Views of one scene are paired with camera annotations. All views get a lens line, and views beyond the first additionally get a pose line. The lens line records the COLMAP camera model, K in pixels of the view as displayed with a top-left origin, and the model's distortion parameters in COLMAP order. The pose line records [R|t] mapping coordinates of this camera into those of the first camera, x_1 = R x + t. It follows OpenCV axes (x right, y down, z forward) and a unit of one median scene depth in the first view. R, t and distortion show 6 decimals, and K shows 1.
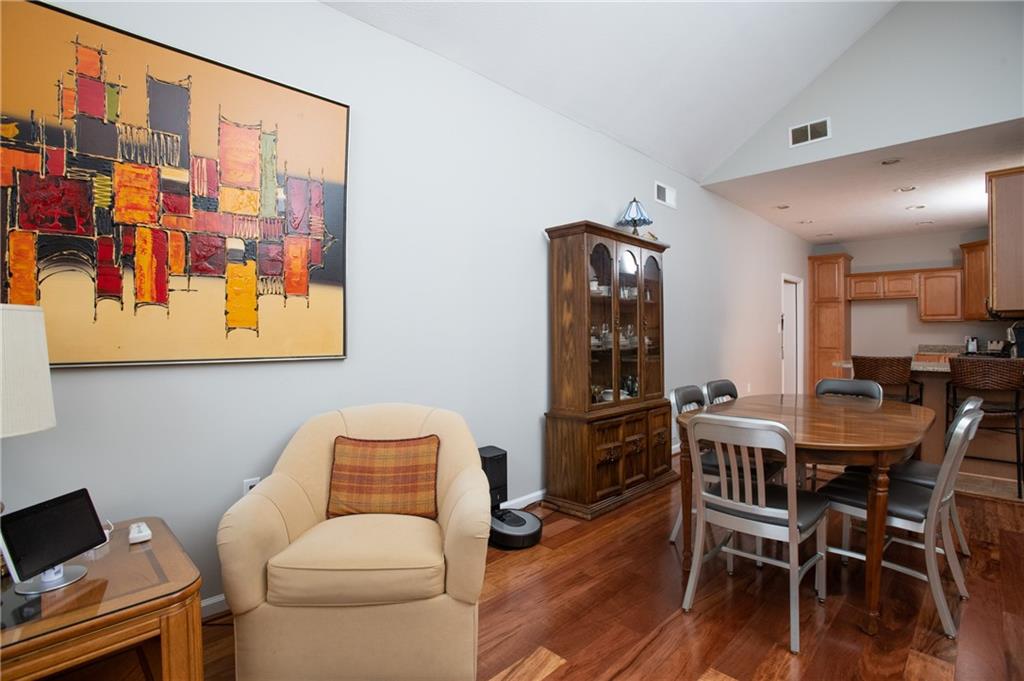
lens RADIAL K [[499.0, 0, 510.0], [0, 499.0, 335.0], [0, 0, 1]] dist [-0.063462, 0.022821]
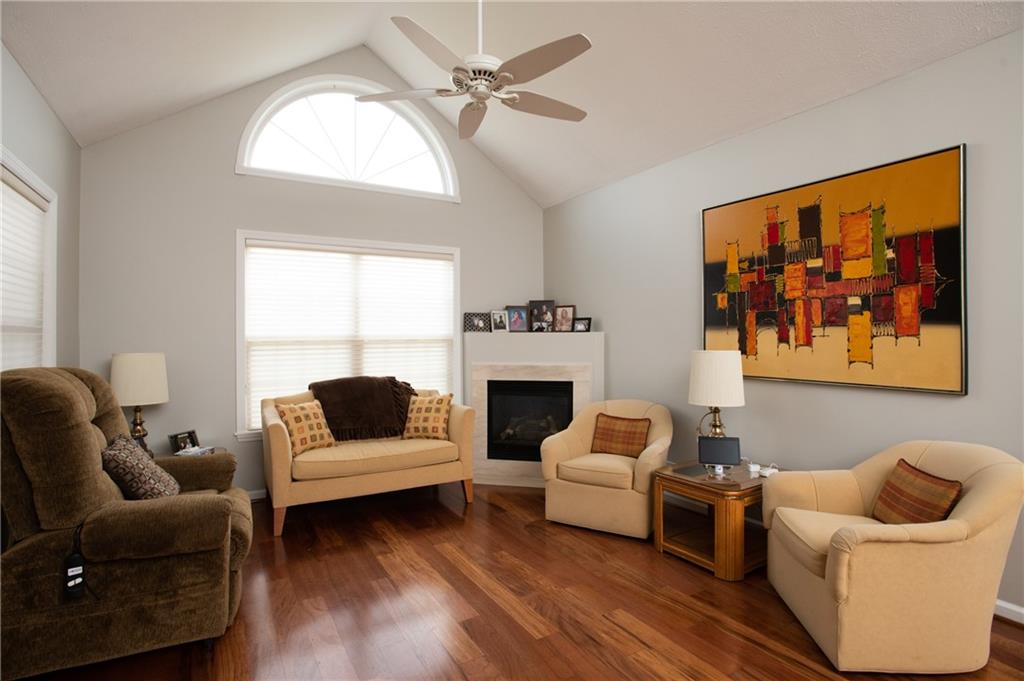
lens RADIAL K [[499.0, 0, 510.7], [0, 499.0, 334.6], [0, 0, 1]] dist [-0.063462, 0.022821]
pose [[-0.237848, -0.001763, -0.971301, 0.612744], [0.001389, 0.999997, -0.002155, -0.054570], [0.971301, -0.001862, -0.237844, 0.236421]]
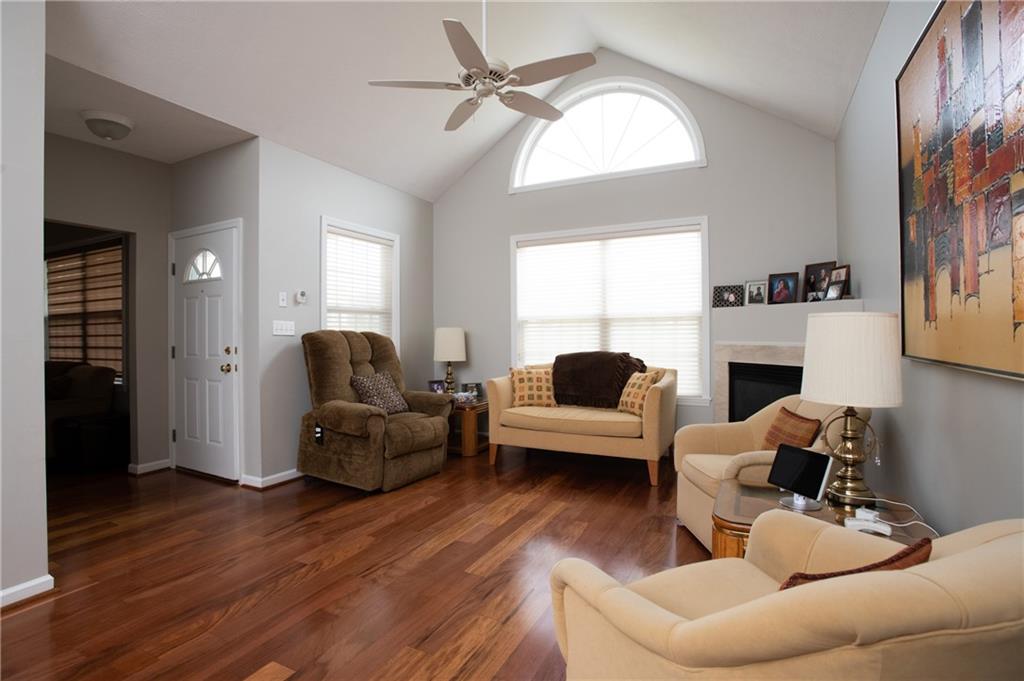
lens RADIAL K [[499.0, 0, 509.3], [0, 499.0, 335.2], [0, 0, 1]] dist [-0.063462, 0.022821]
pose [[-0.948725, 0.008374, -0.315993, 0.129015], [0.006504, 0.999955, 0.006975, -0.004654], [0.316037, 0.004562, -0.948736, 0.835893]]
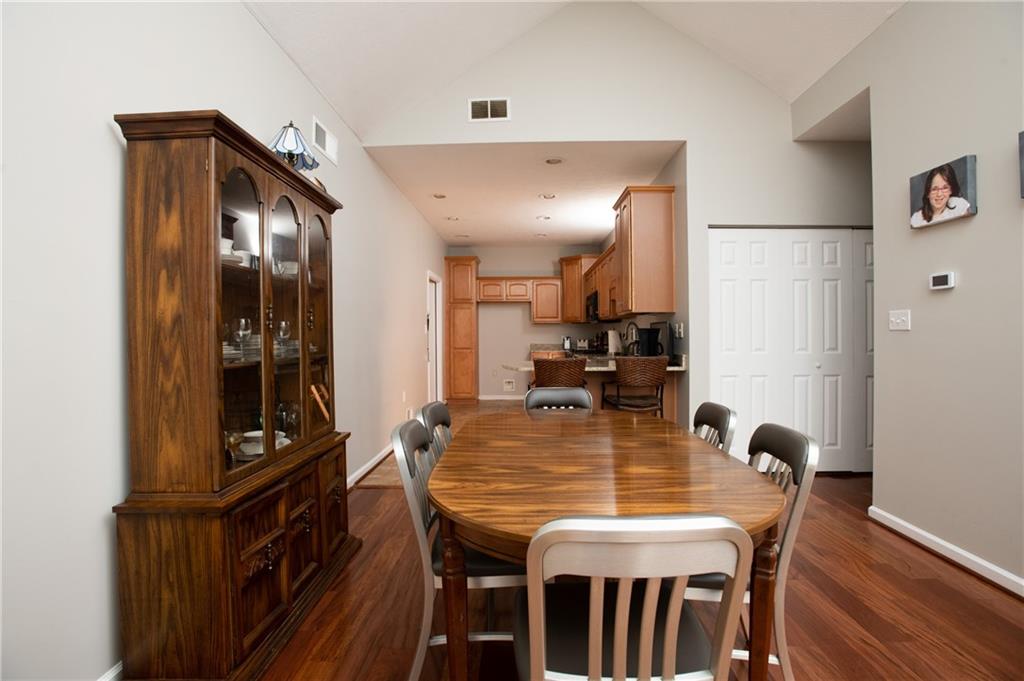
lens RADIAL K [[499.0, 0, 515.6], [0, 499.0, 333.2], [0, 0, 1]] dist [-0.063462, 0.022821]
pose [[0.722622, -0.002333, 0.691240, 0.031137], [0.005582, 0.999981, -0.002460, -0.002805], [-0.691221, 0.005637, 0.722621, 0.414233]]
